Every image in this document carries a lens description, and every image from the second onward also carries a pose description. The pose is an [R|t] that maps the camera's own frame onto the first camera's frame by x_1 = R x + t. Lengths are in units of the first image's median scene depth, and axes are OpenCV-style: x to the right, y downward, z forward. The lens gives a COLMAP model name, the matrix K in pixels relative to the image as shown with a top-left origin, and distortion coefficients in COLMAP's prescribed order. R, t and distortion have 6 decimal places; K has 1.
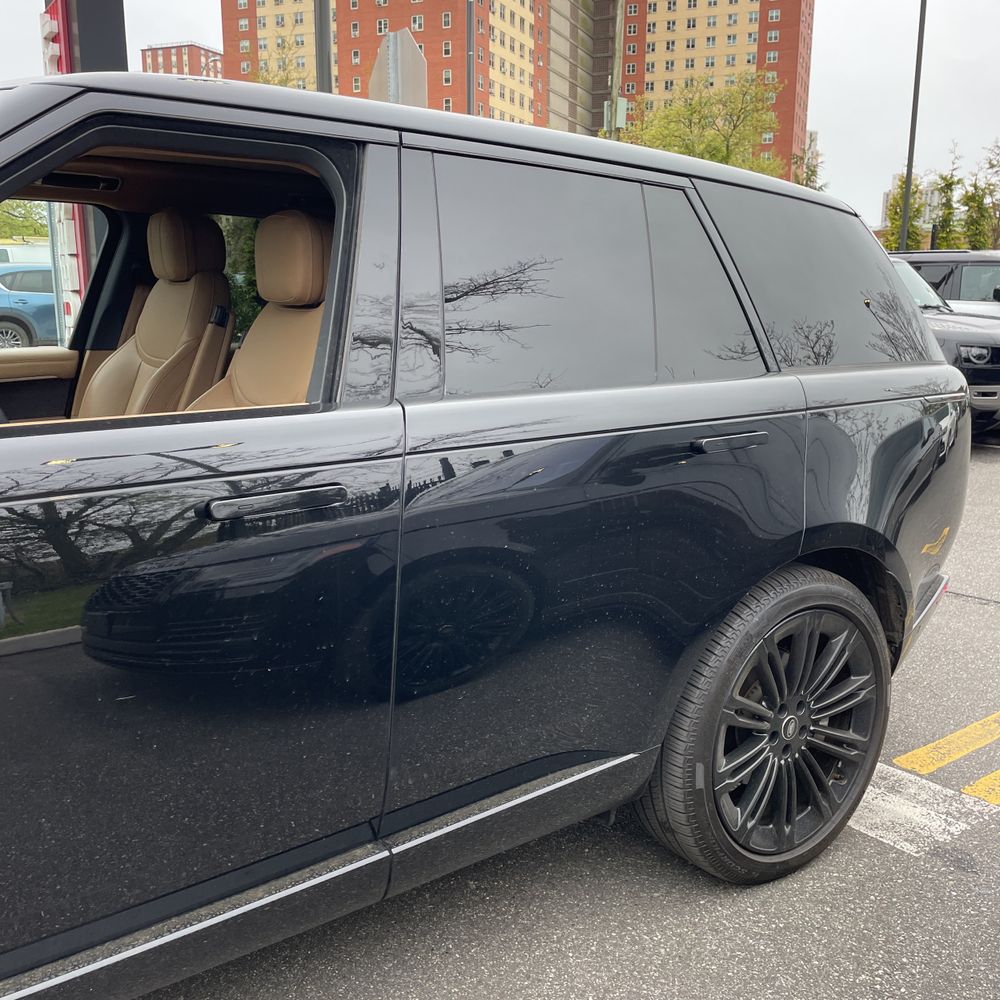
lens RADIAL K [[997.7, 0, 500.5], [0, 997.7, 493.0], [0, 0, 1]] dist [0.087189, -0.121518]
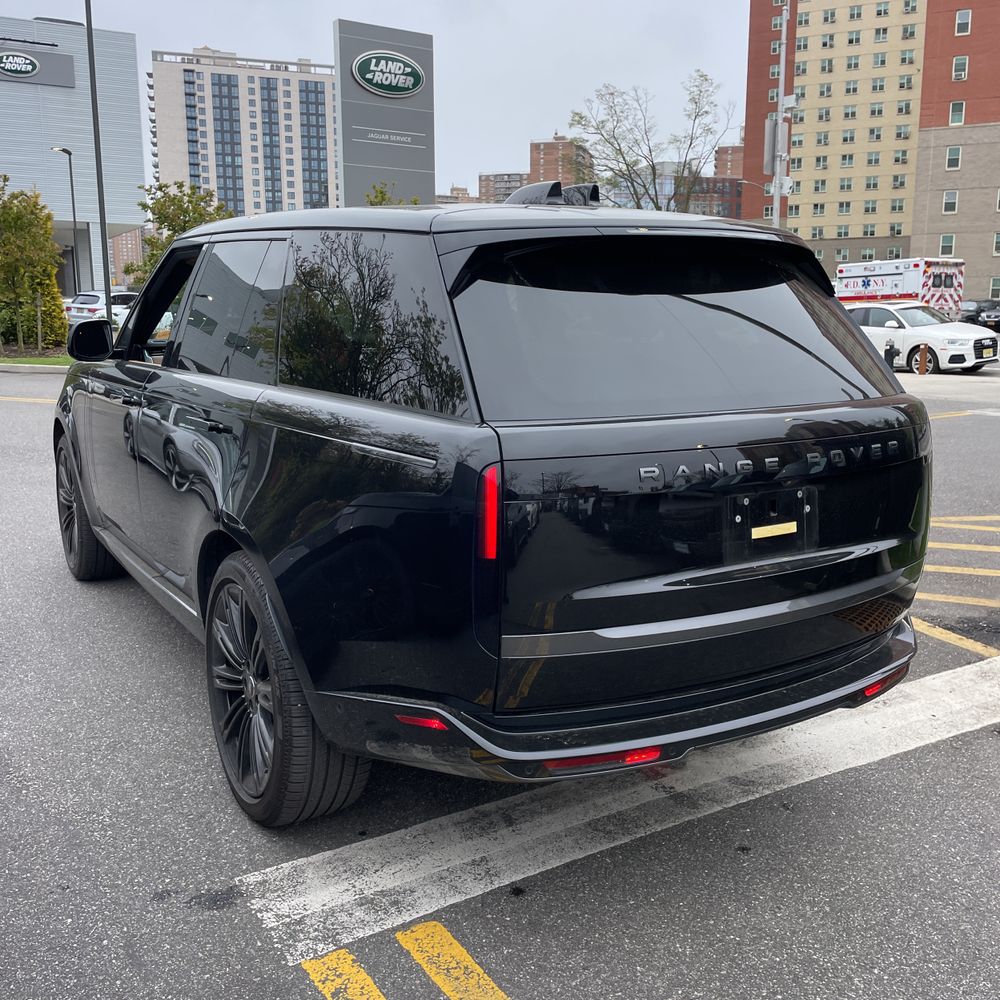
lens RADIAL K [[1003.2, 0, 503.0], [0, 1003.2, 508.5], [0, 0, 1]] dist [0.087563, -0.120335]
pose [[-0.071742, 0.185978, -0.979931, 0.771387], [-0.197181, 0.960429, 0.196713, -0.142690], [0.977739, 0.207337, -0.032232, 0.717334]]
